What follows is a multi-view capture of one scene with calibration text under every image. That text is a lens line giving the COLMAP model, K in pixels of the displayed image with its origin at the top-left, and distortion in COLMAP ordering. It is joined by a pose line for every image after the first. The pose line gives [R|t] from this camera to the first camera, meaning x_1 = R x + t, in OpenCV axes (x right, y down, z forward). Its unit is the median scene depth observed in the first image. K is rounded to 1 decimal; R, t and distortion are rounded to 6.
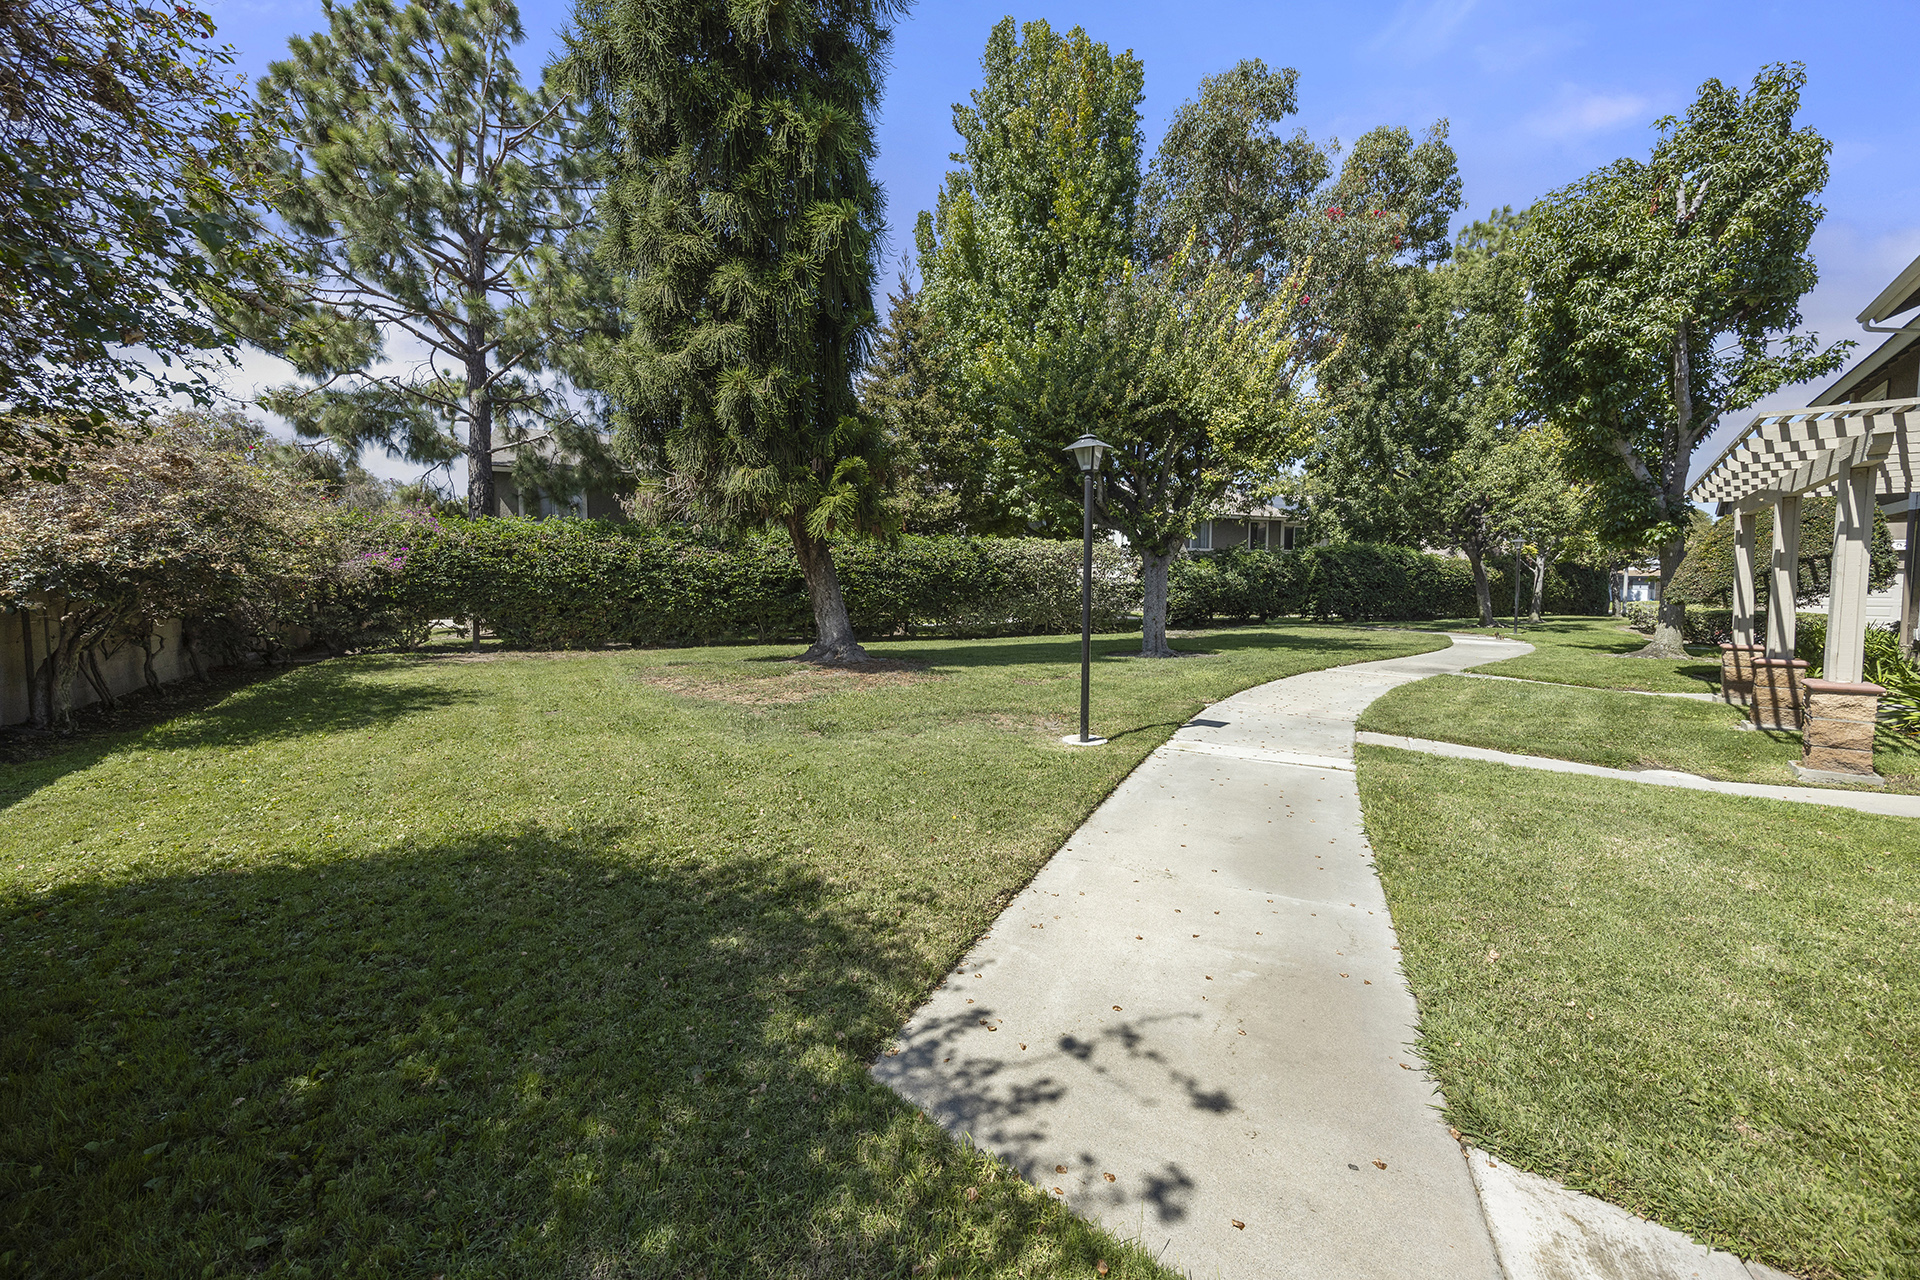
lens RADIAL K [[733.2, 0, 962.2], [0, 733.2, 634.5], [0, 0, 1]] dist [-0.001863, -0.000230]
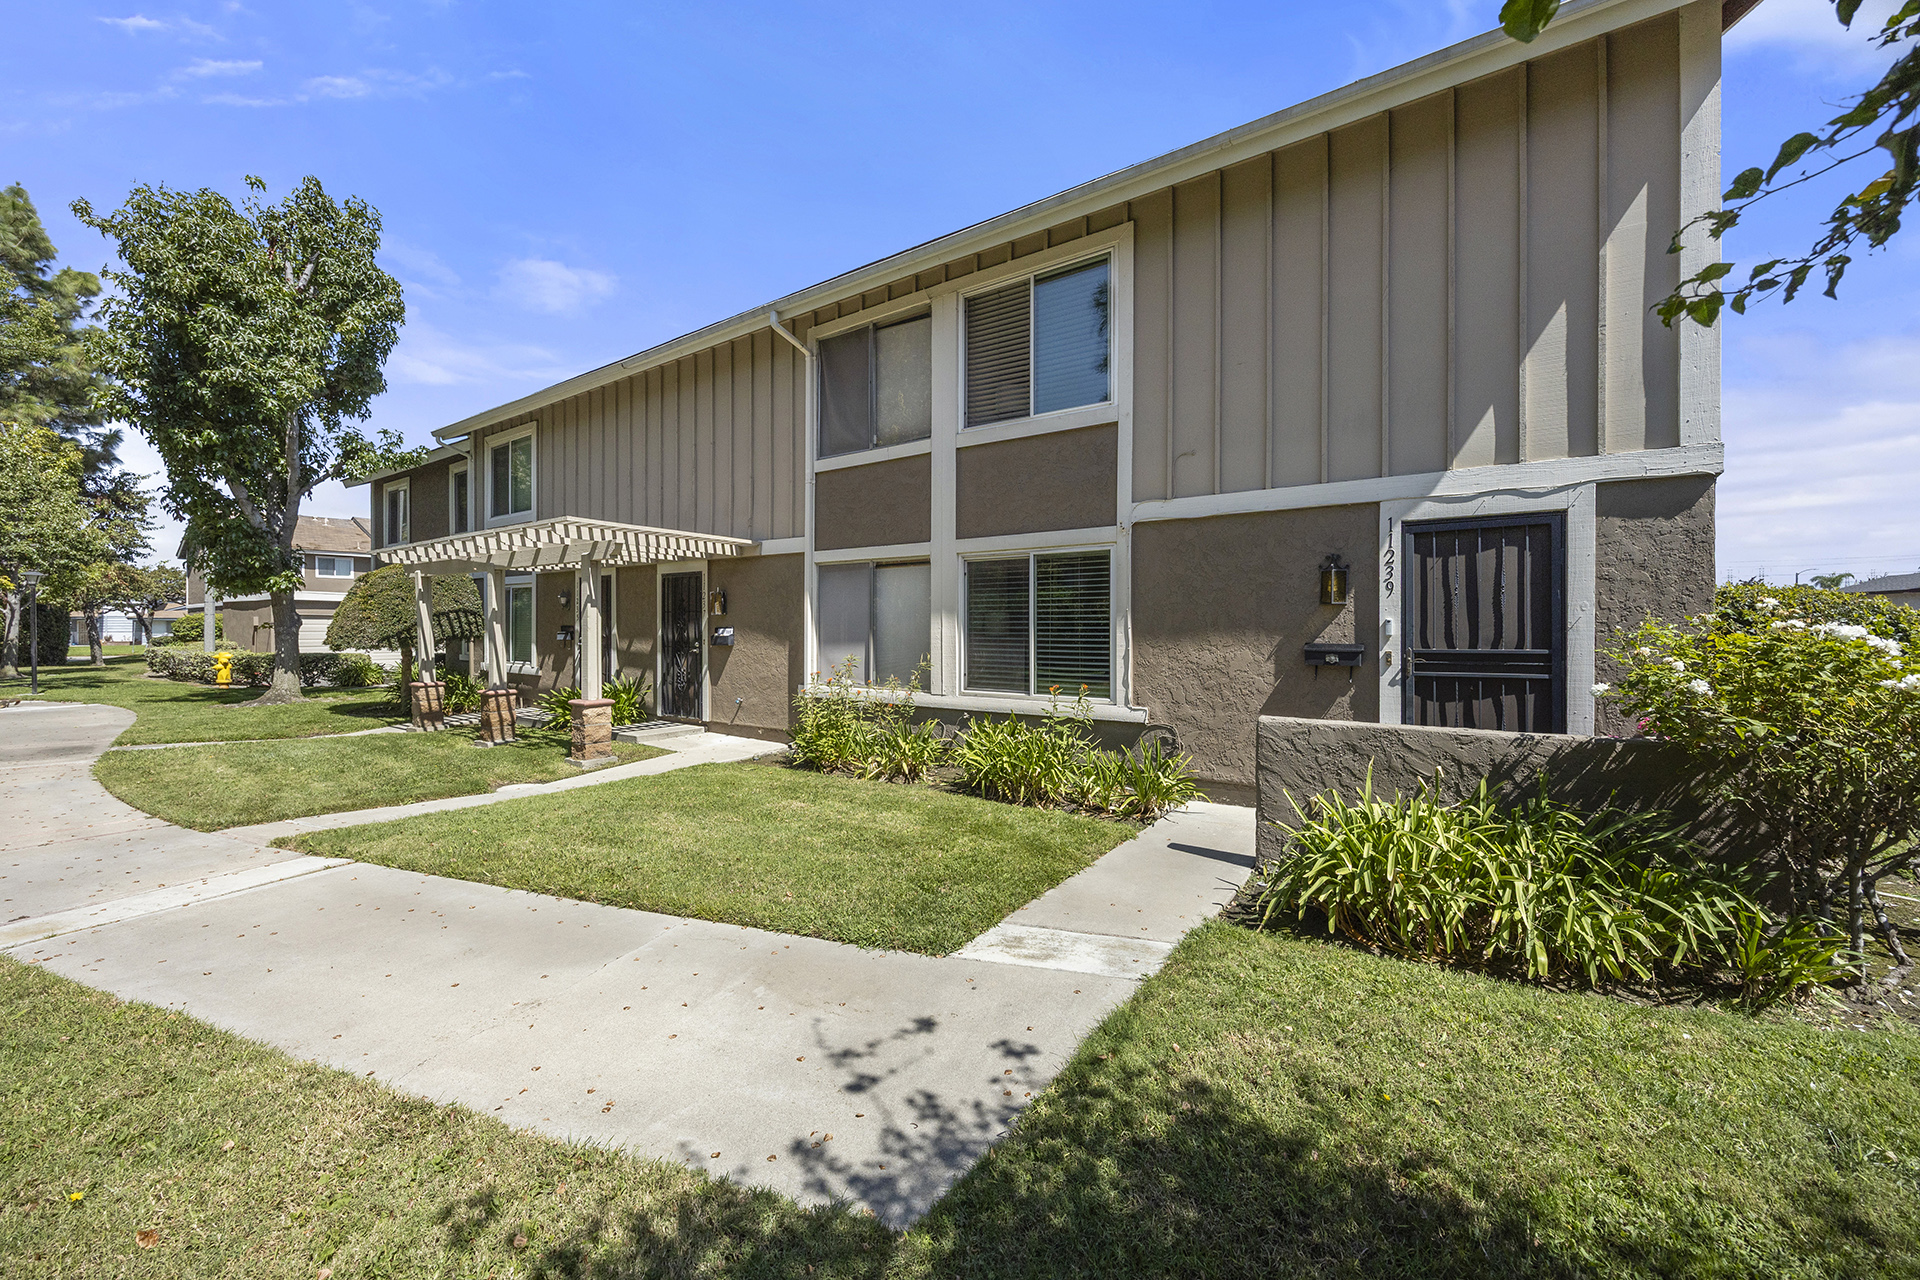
lens RADIAL K [[733.2, 0, 962.2], [0, 733.2, 634.5], [0, 0, 1]] dist [-0.001863, -0.000230]
pose [[-0.114645, -0.011054, 0.993345, -0.484448], [0.066071, 0.997639, 0.018727, -0.057468], [-0.991207, 0.067778, -0.113644, 0.483059]]
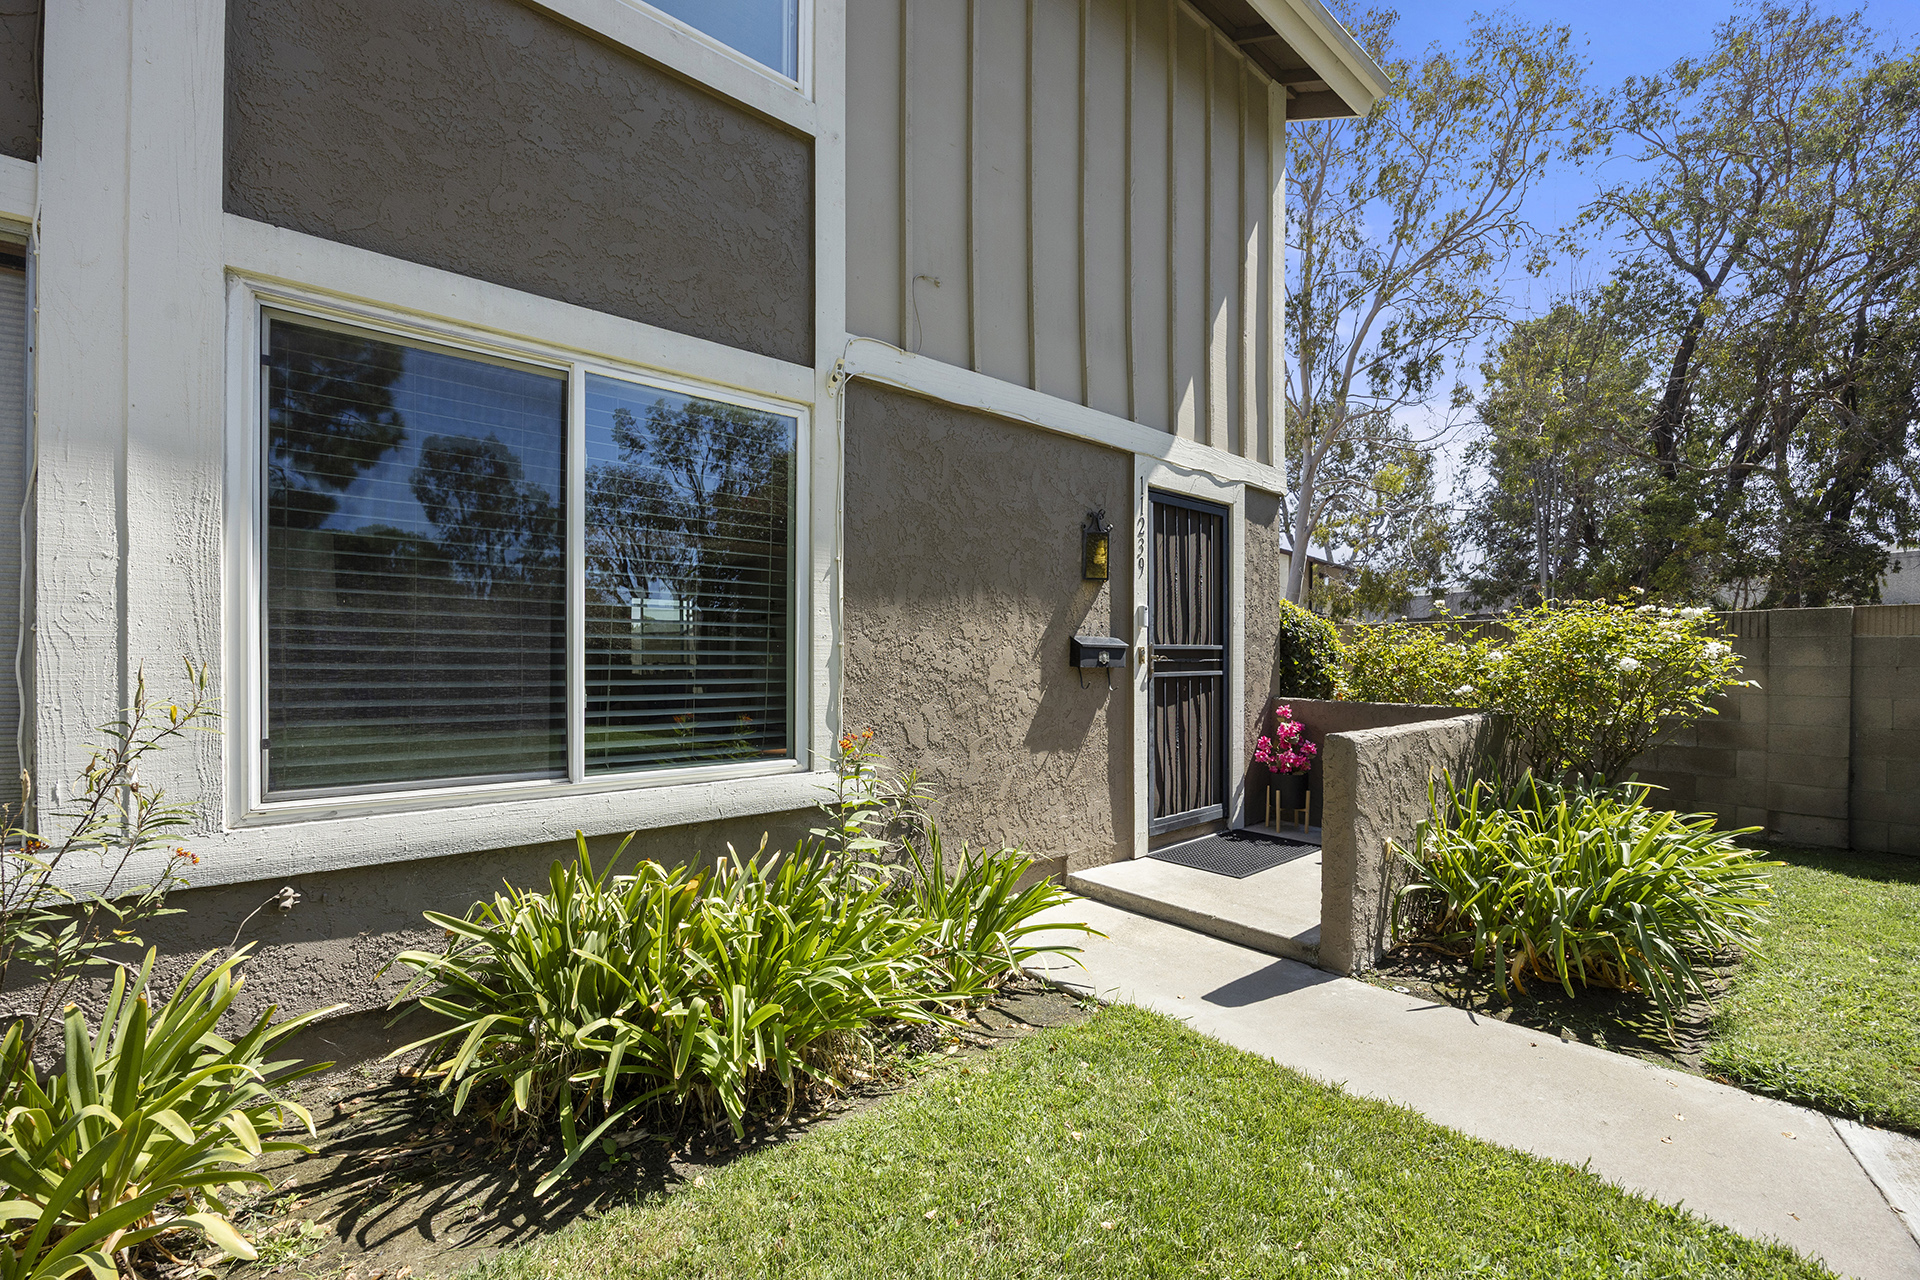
lens RADIAL K [[814.2, 0, 963.2], [0, 814.2, 666.3], [0, 0, 1]] dist [-0.001740, -0.000033]
pose [[-0.991585, 0.001524, 0.129446, 0.732244], [0.010021, 0.997834, 0.065014, -0.006521], [-0.129067, 0.065764, -0.989453, 0.720904]]
